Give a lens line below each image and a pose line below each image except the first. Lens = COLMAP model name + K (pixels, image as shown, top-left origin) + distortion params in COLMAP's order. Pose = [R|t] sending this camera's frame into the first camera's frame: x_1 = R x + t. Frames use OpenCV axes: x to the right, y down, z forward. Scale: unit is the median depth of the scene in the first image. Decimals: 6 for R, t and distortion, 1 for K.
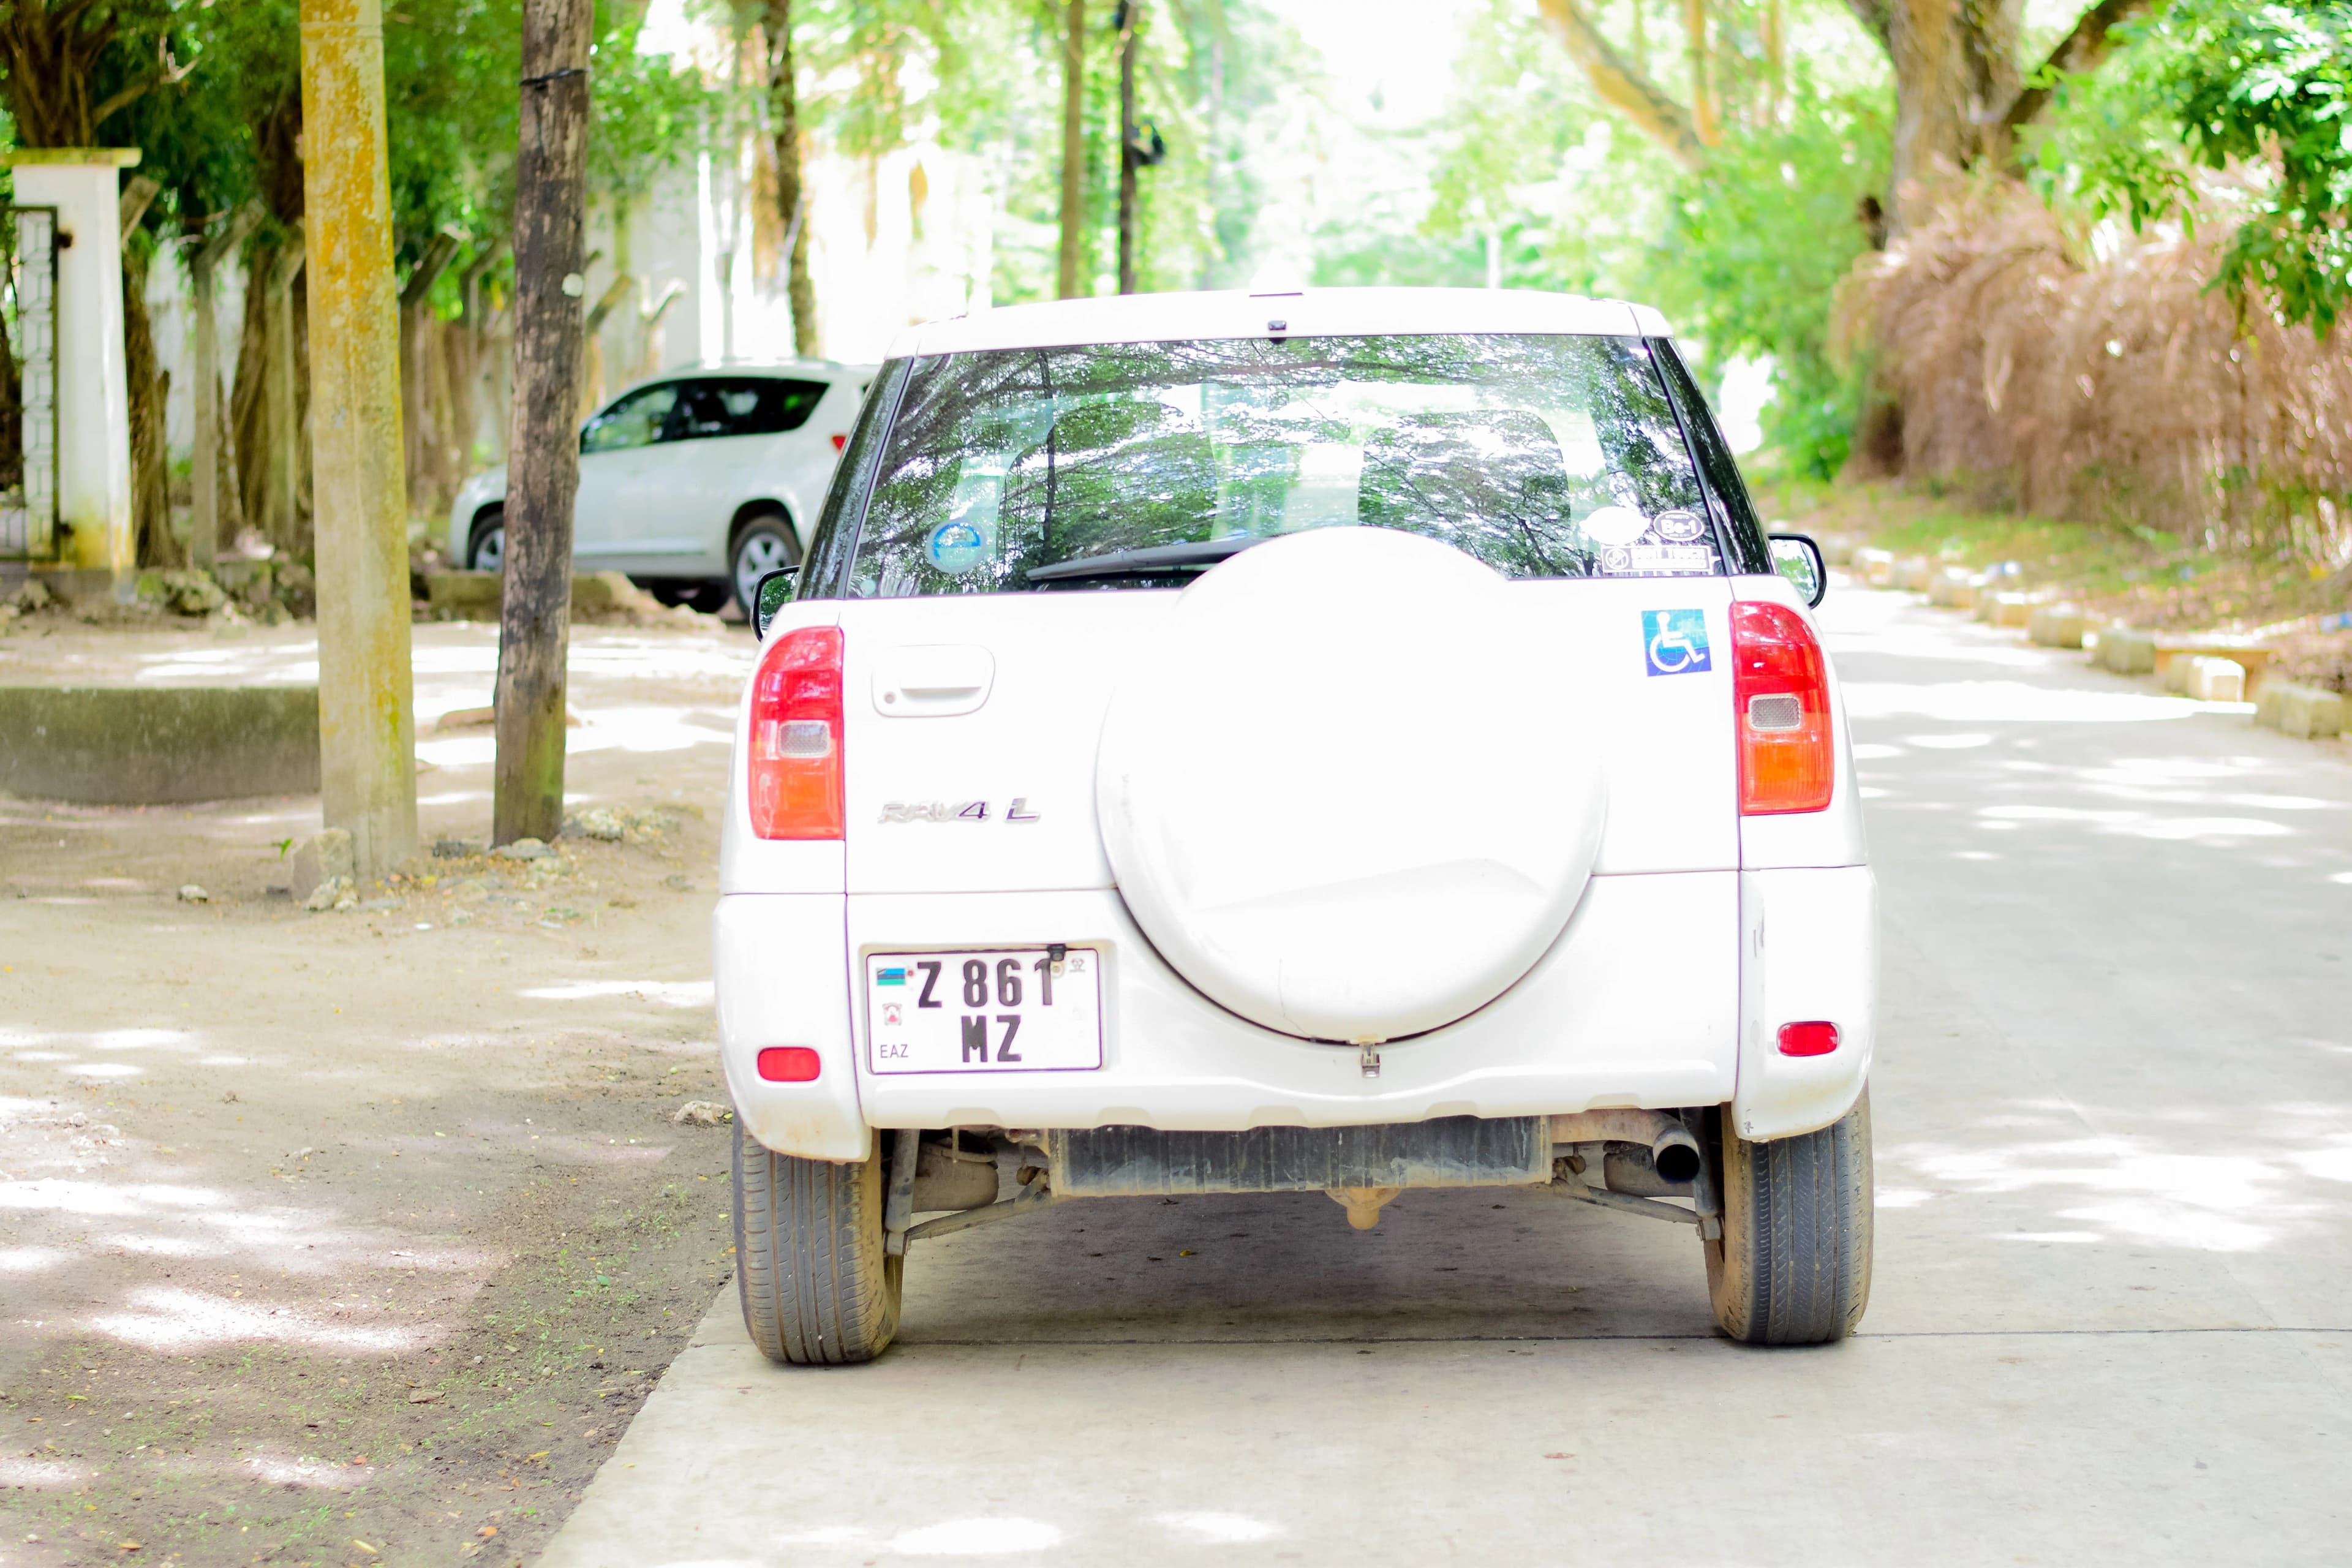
lens RADIAL K [[5322.1, 0, 1176.0], [0, 5322.1, 784.0], [0, 0, 1]] dist [-0.106817, 0.100250]
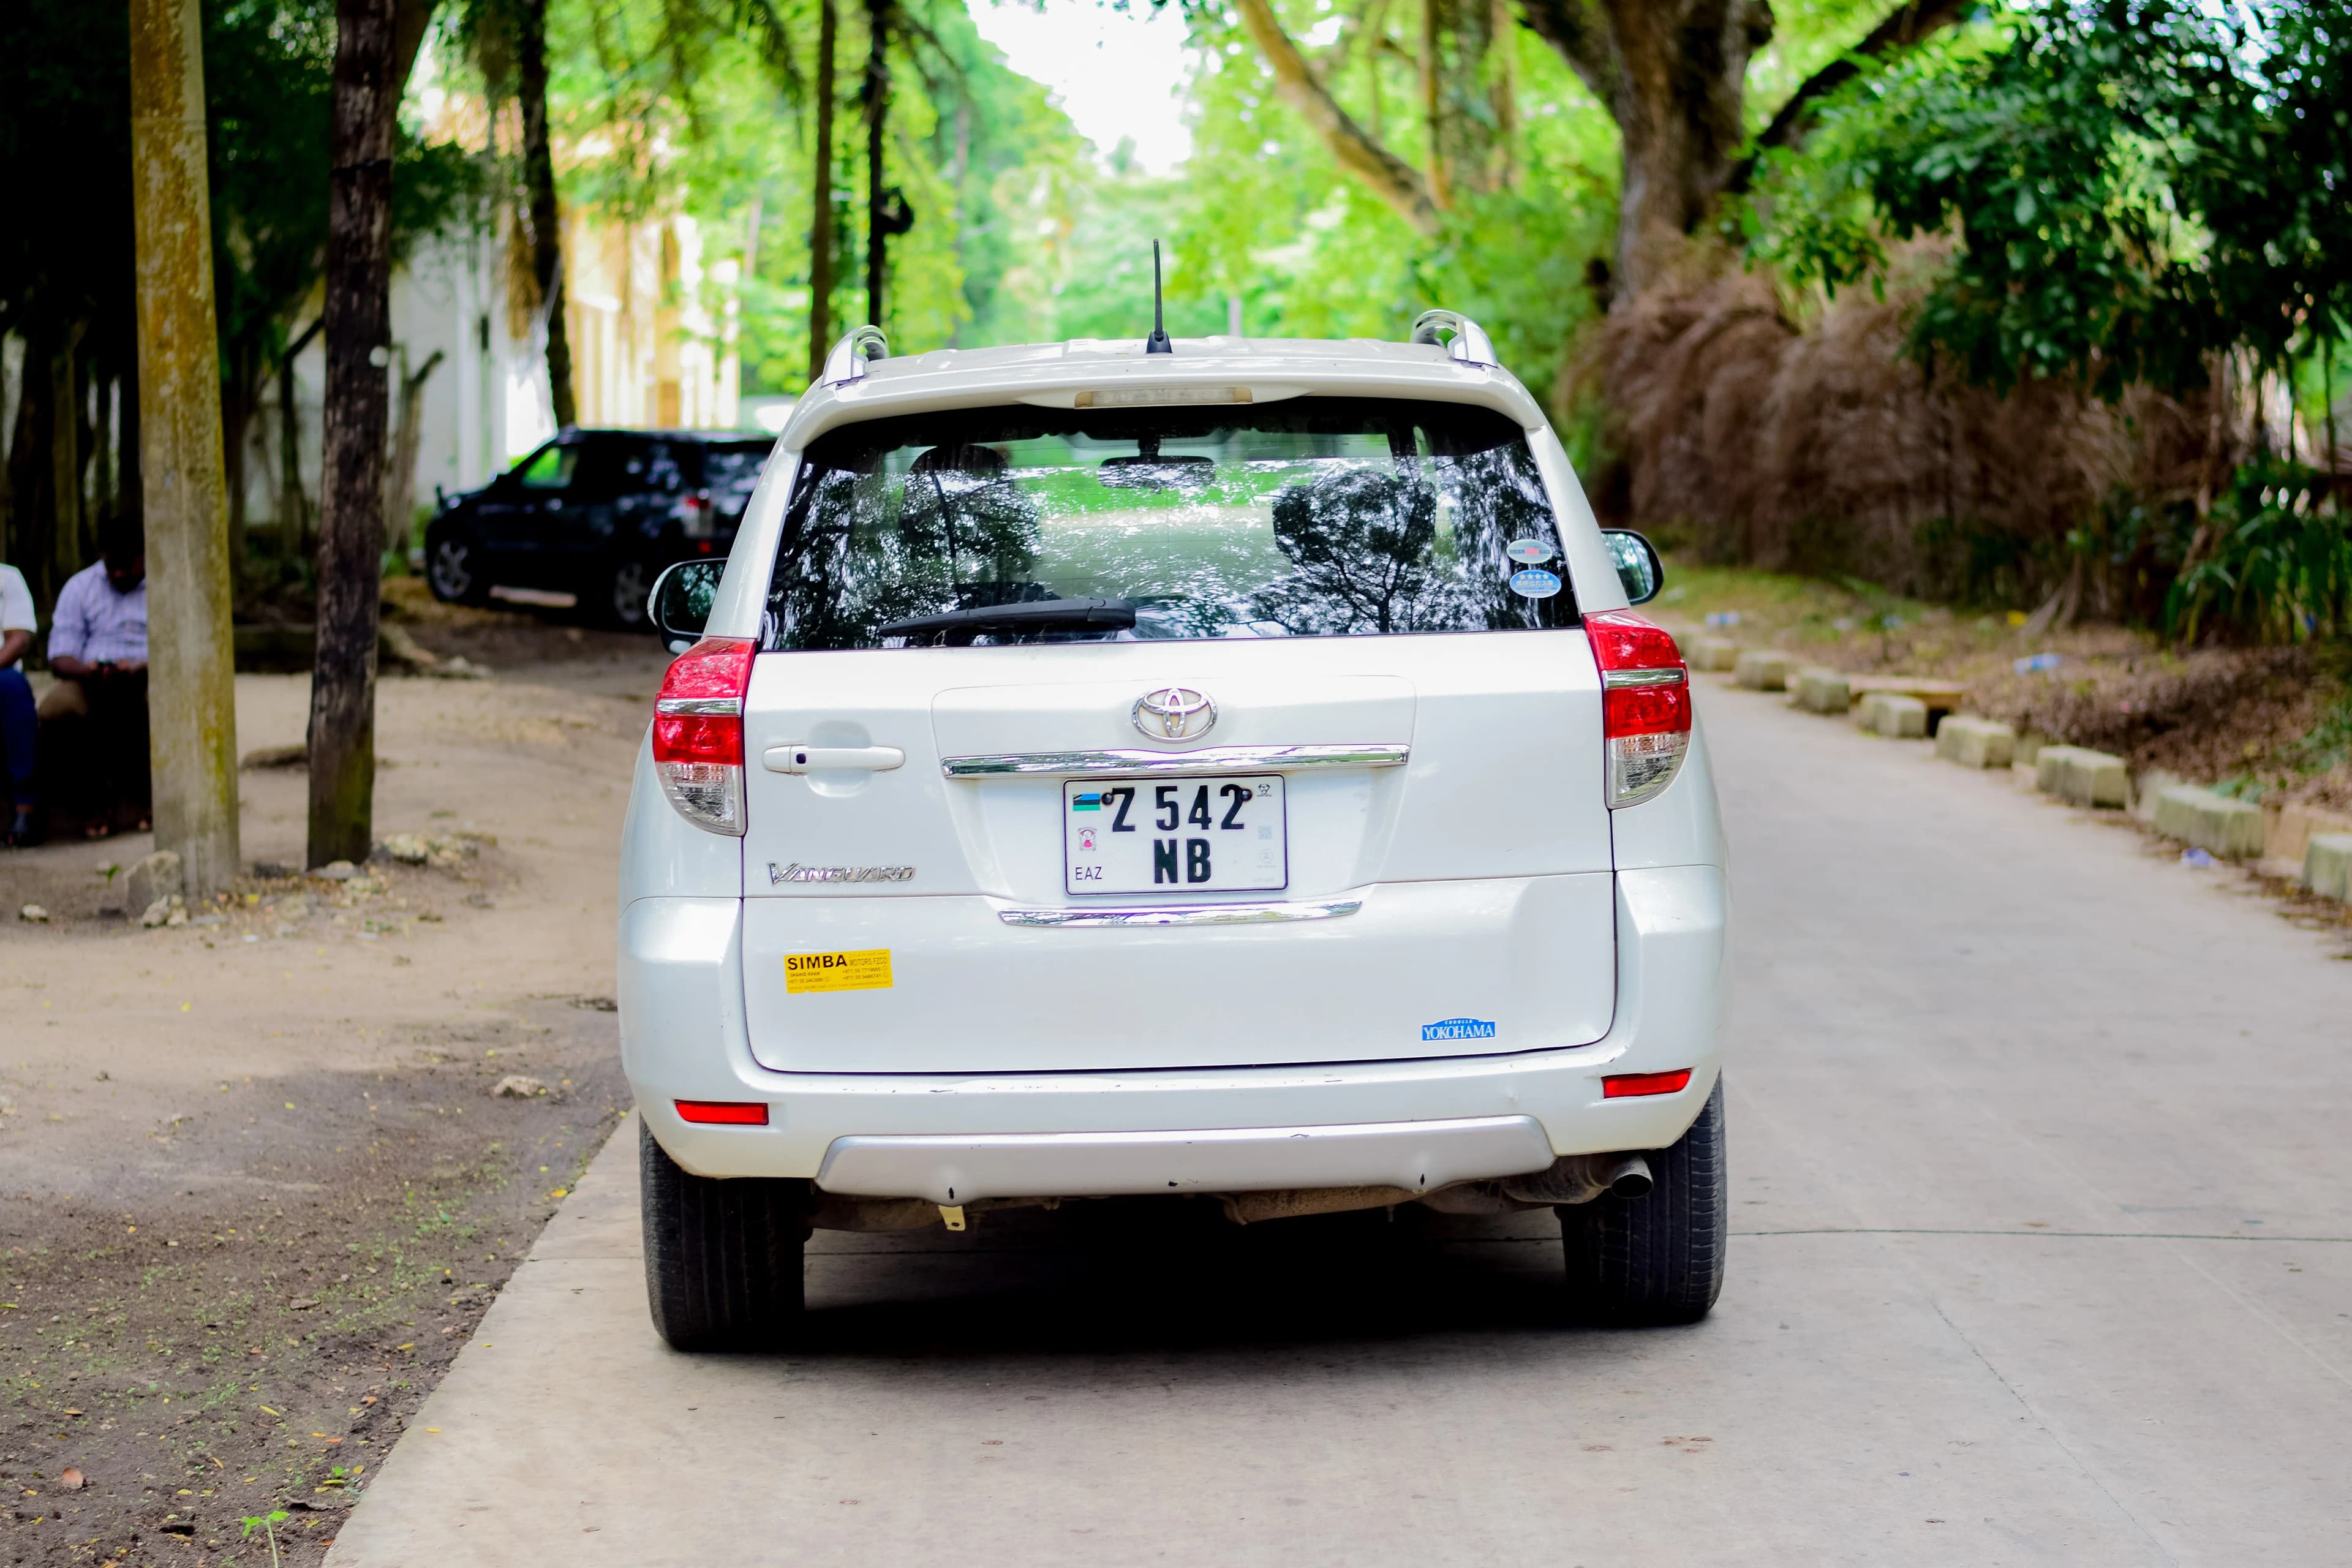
lens RADIAL K [[5322.1, 0, 1176.0], [0, 5322.1, 784.0], [0, 0, 1]] dist [-0.106817, 0.100250]
pose [[0.998869, -0.006468, 0.047097, -0.001398], [0.007003, 0.999913, -0.011194, 0.007689], [-0.047020, 0.011512, 0.998828, -0.100948]]
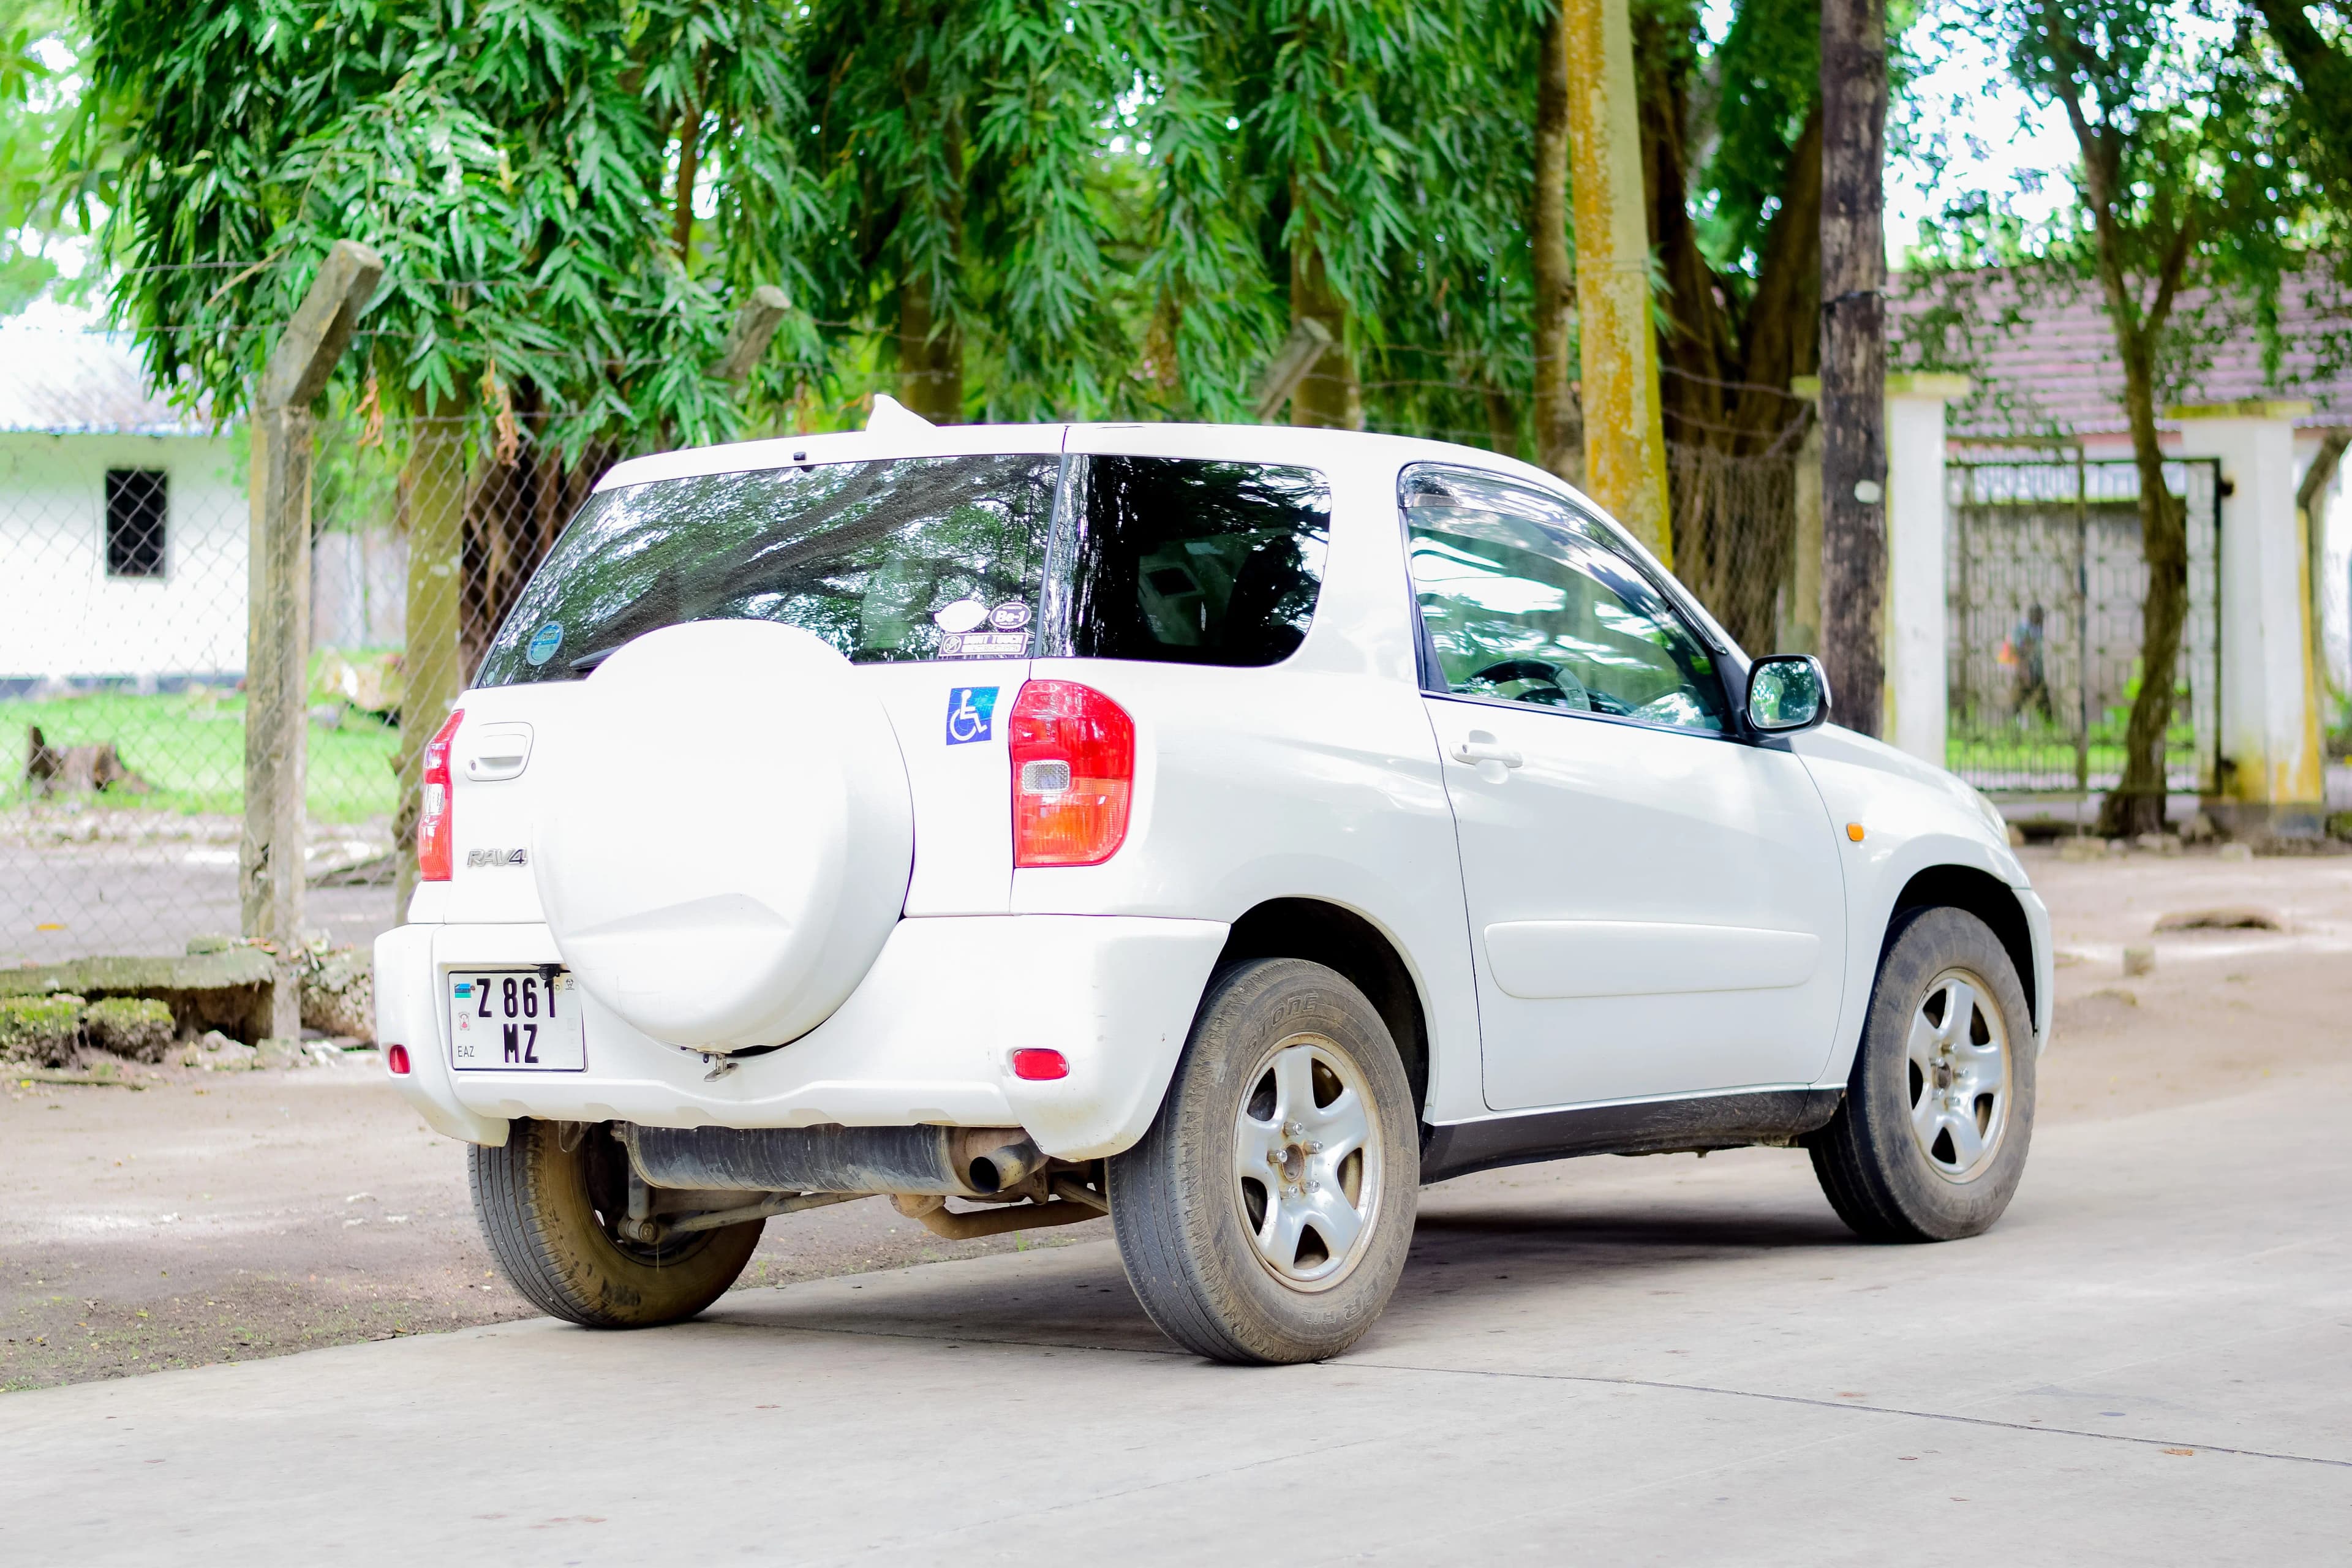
lens RADIAL K [[5322.1, 0, 1176.0], [0, 5322.1, 784.0], [0, 0, 1]] dist [-0.106817, 0.100250]
pose [[0.816103, 0.002069, -0.577903, 0.394095], [-0.035071, 0.998328, -0.045951, 0.019514], [0.576841, 0.057768, 0.814811, 0.045628]]
